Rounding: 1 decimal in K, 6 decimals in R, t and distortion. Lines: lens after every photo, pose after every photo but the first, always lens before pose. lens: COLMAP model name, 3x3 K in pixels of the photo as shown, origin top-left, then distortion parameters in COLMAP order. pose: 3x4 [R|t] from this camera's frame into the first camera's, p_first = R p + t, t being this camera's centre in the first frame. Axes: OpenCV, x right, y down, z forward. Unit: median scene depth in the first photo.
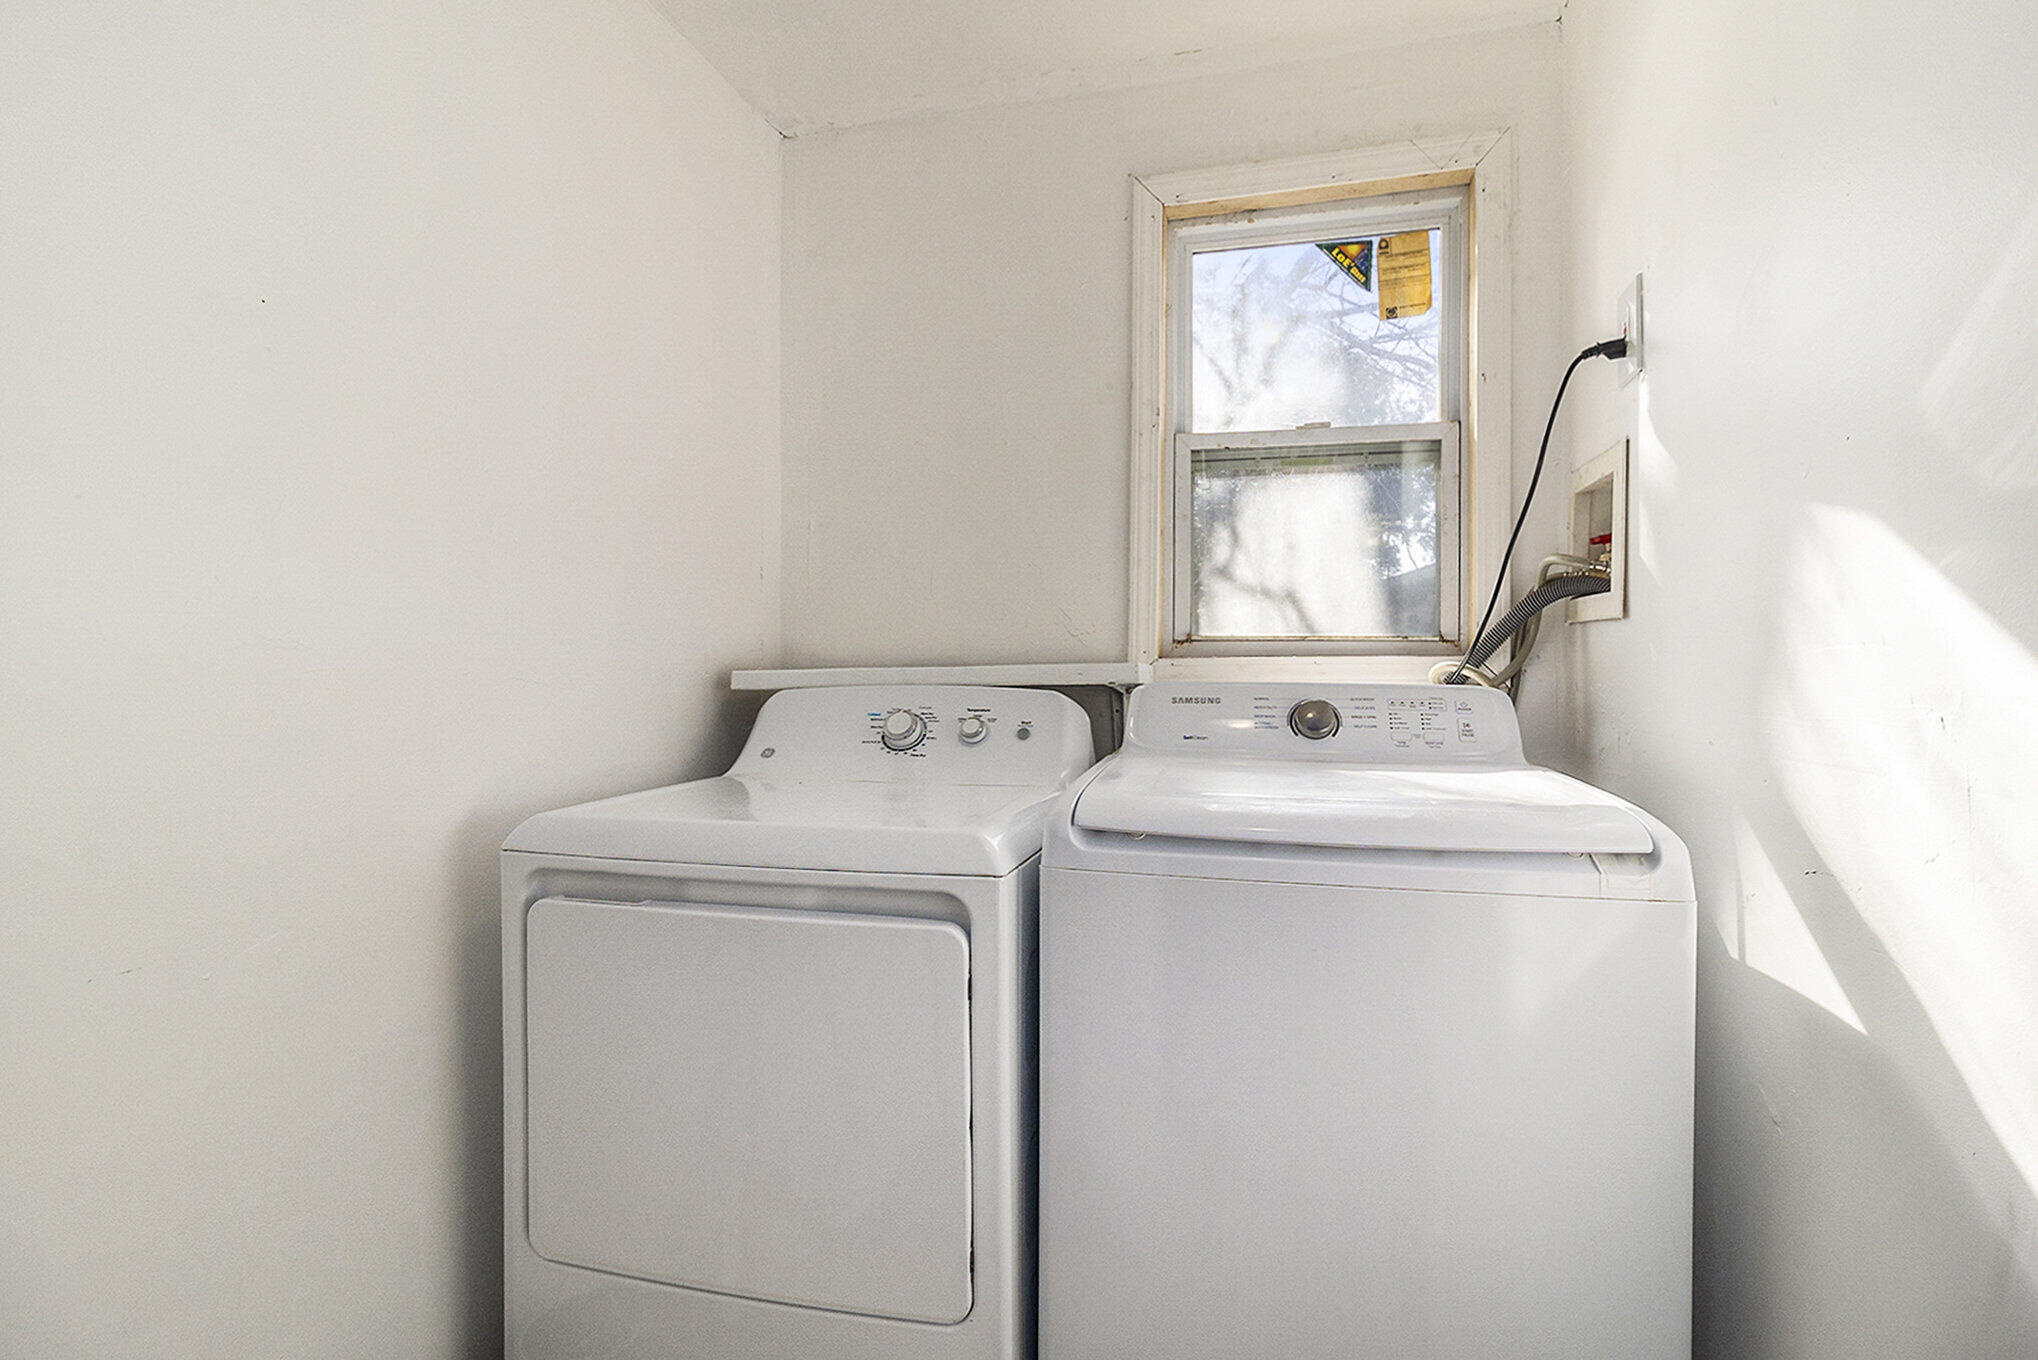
lens RADIAL K [[945.1, 0, 1017.3], [0, 945.1, 645.2], [0, 0, 1]] dist [0.001914, 0.000525]
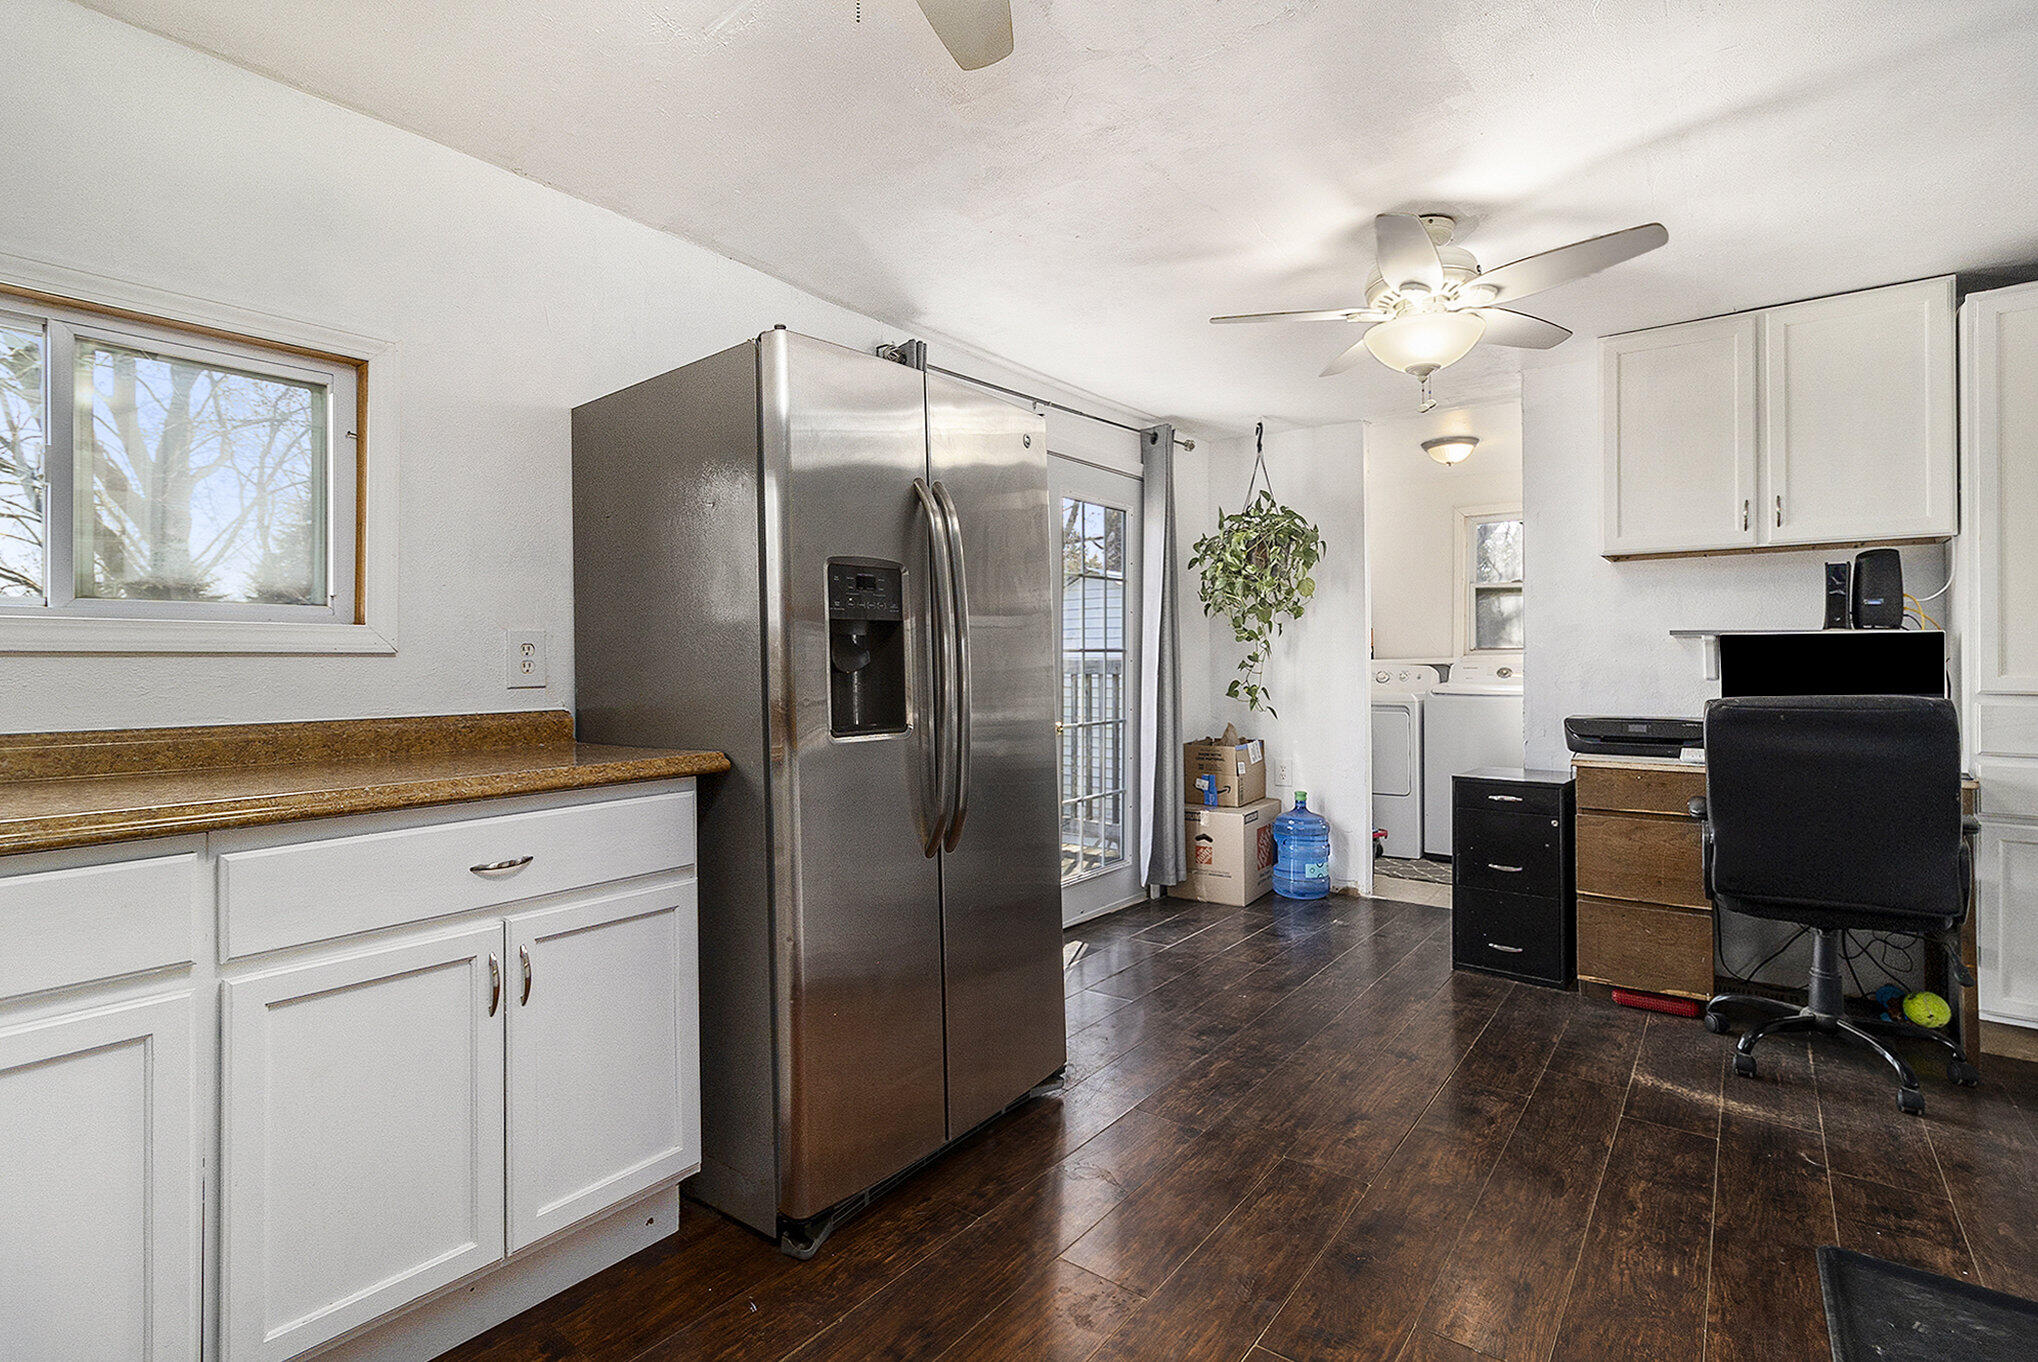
lens RADIAL K [[967.2, 0, 1016.8], [0, 967.2, 658.0], [0, 0, 1]] dist [0.000822, 0.000142]
pose [[0.929986, -0.012343, -0.367387, -0.065674], [0.024890, 0.999257, 0.029435, -0.130904], [0.366751, -0.036518, 0.929602, -3.071597]]
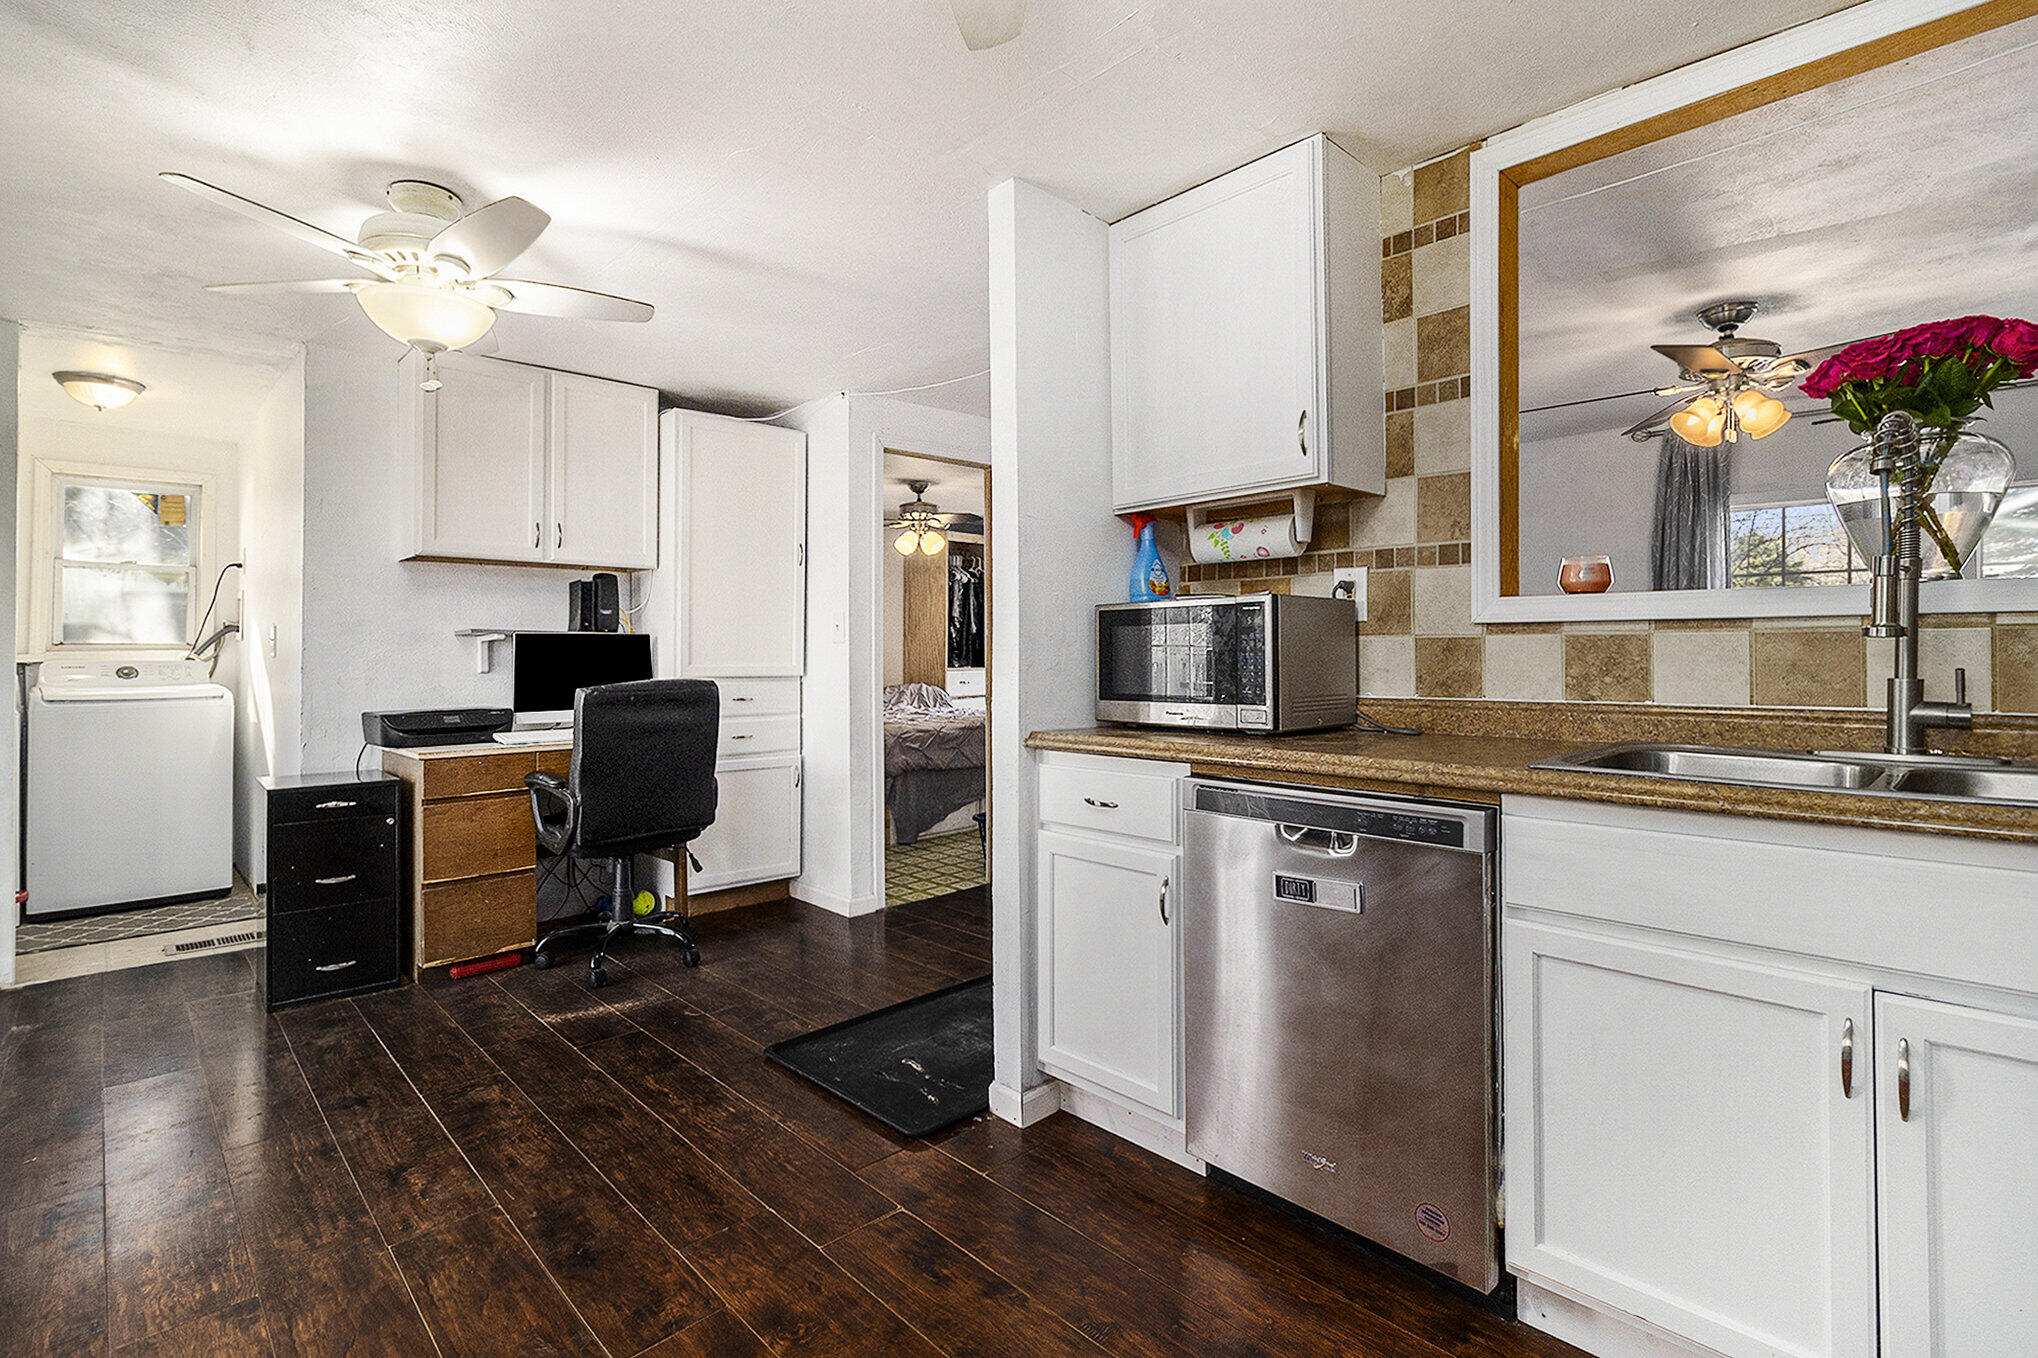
lens RADIAL K [[945.1, 0, 1017.3], [0, 945.1, 644.2], [0, 0, 1]] dist [0.001914, 0.000525]
pose [[0.502103, -0.002034, 0.864805, -0.843631], [-0.025095, 0.999542, 0.016921, -0.128715], [-0.864443, -0.030199, 0.501822, -2.868540]]
